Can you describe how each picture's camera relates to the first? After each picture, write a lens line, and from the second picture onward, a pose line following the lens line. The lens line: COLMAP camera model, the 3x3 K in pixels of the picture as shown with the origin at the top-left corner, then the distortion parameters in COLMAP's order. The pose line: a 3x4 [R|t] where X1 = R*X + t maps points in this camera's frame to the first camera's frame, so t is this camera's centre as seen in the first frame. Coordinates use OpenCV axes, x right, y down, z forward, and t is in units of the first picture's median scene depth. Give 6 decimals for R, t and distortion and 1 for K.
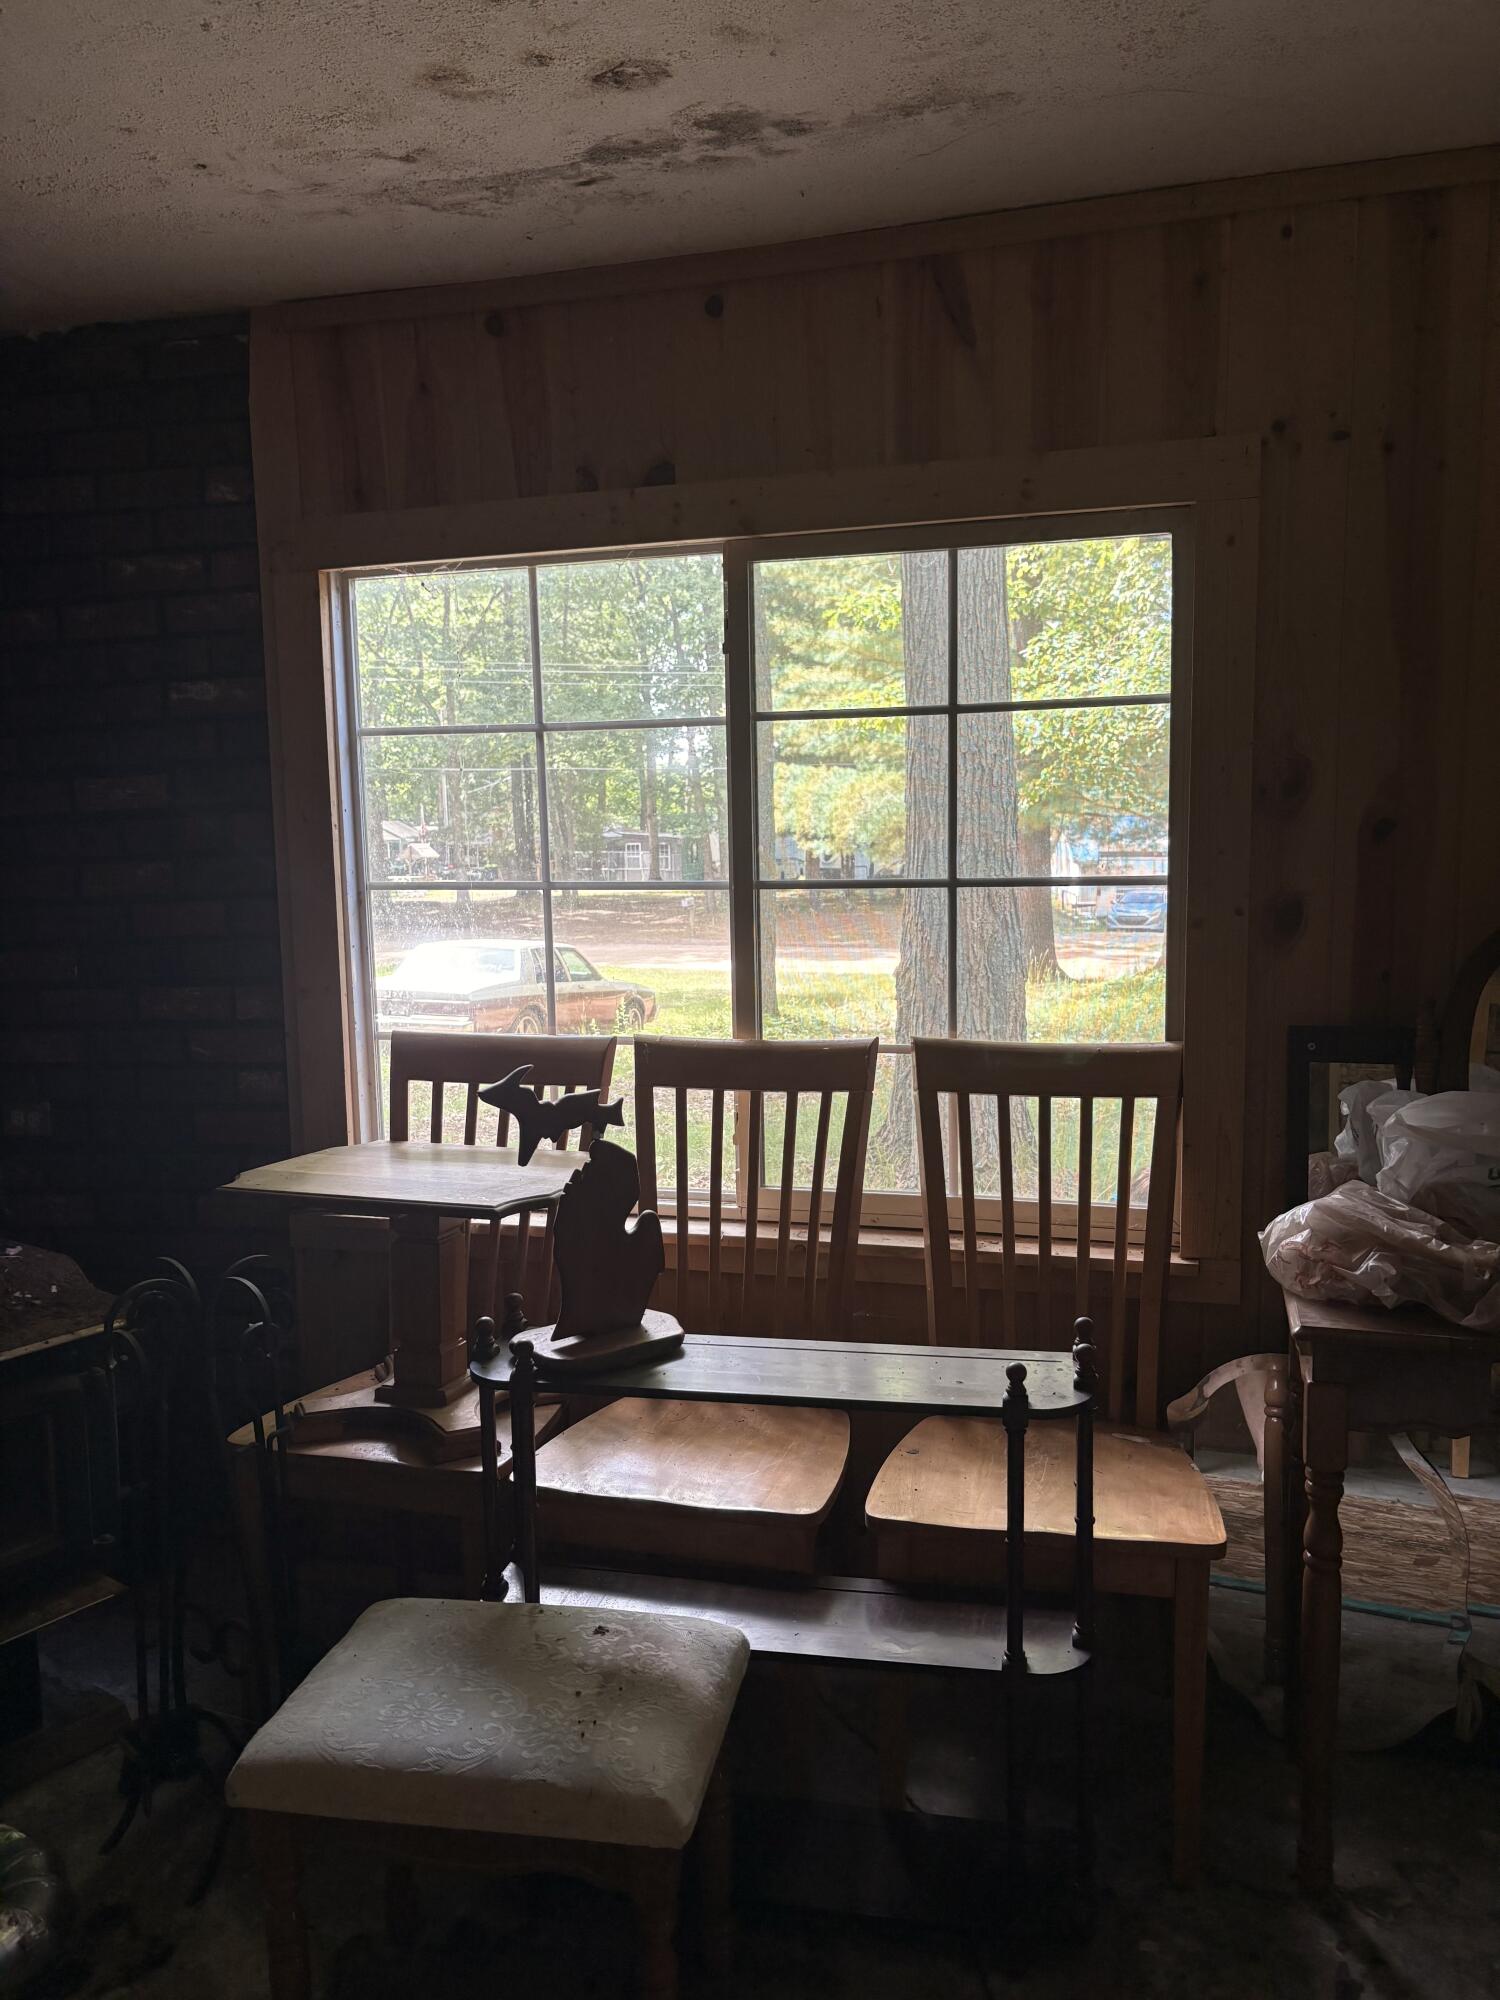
lens RADIAL K [[1517.2, 0, 750.0], [0, 1517.2, 1000.0], [0, 0, 1]] dist [0.020875, -0.000733]
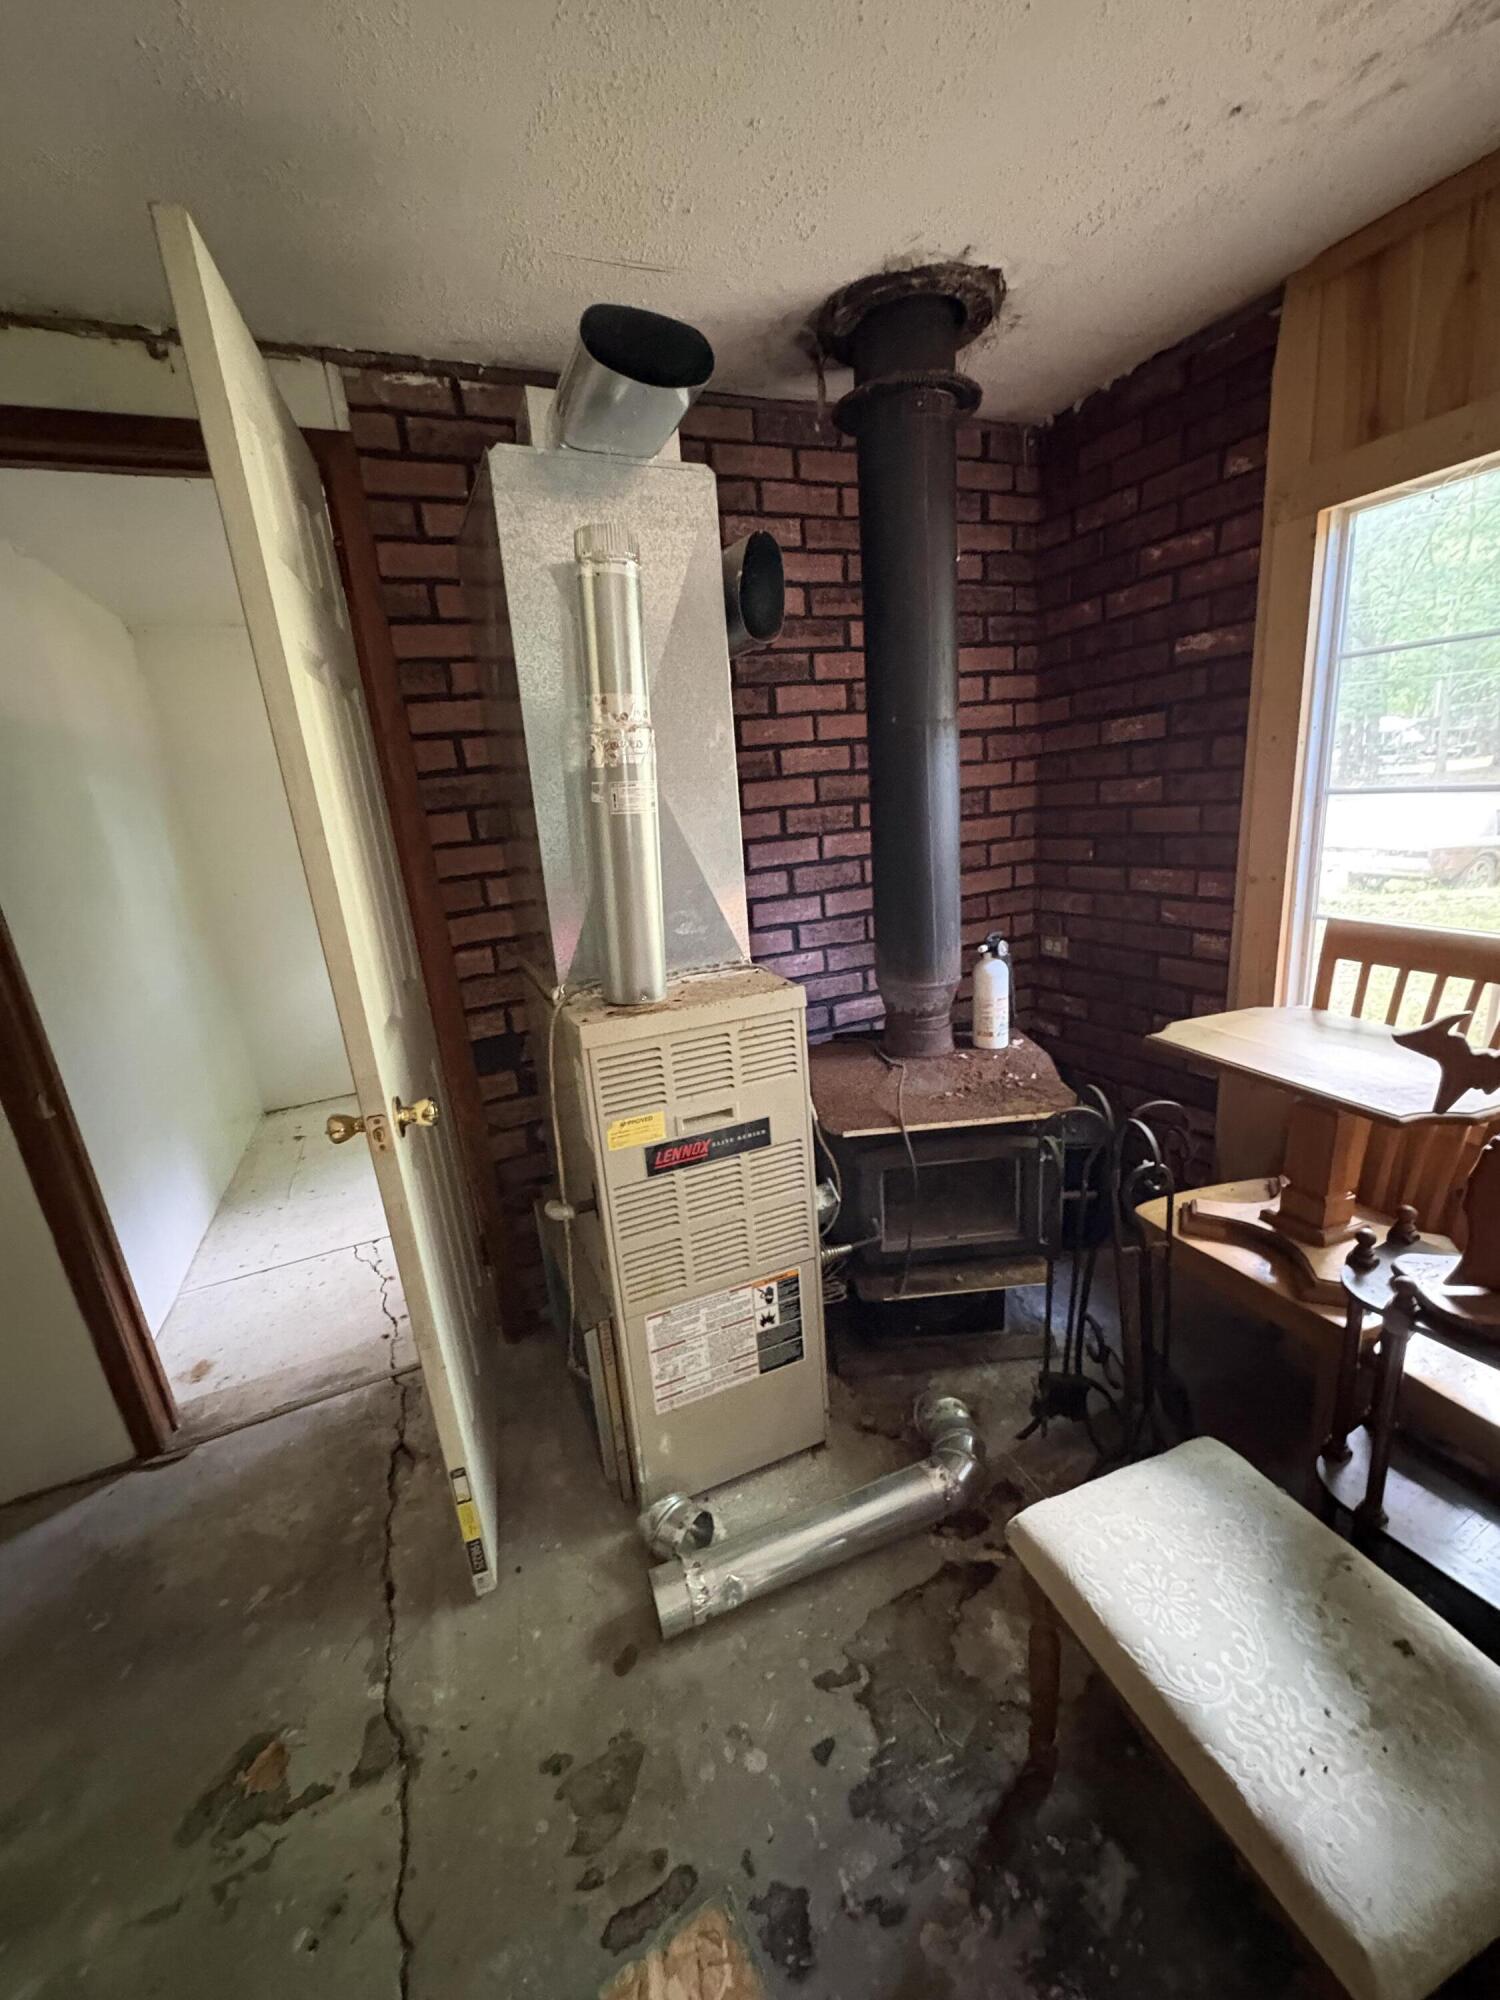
lens RADIAL K [[804.2, 0, 750.0], [0, 804.2, 1000.0], [0, 0, 1]] dist [0.003382, -0.000016]
pose [[0.639782, 0.166396, -0.750327, -0.039253], [-0.015048, 0.978806, 0.204234, -0.038793], [0.768409, -0.119374, 0.628727, 0.241414]]
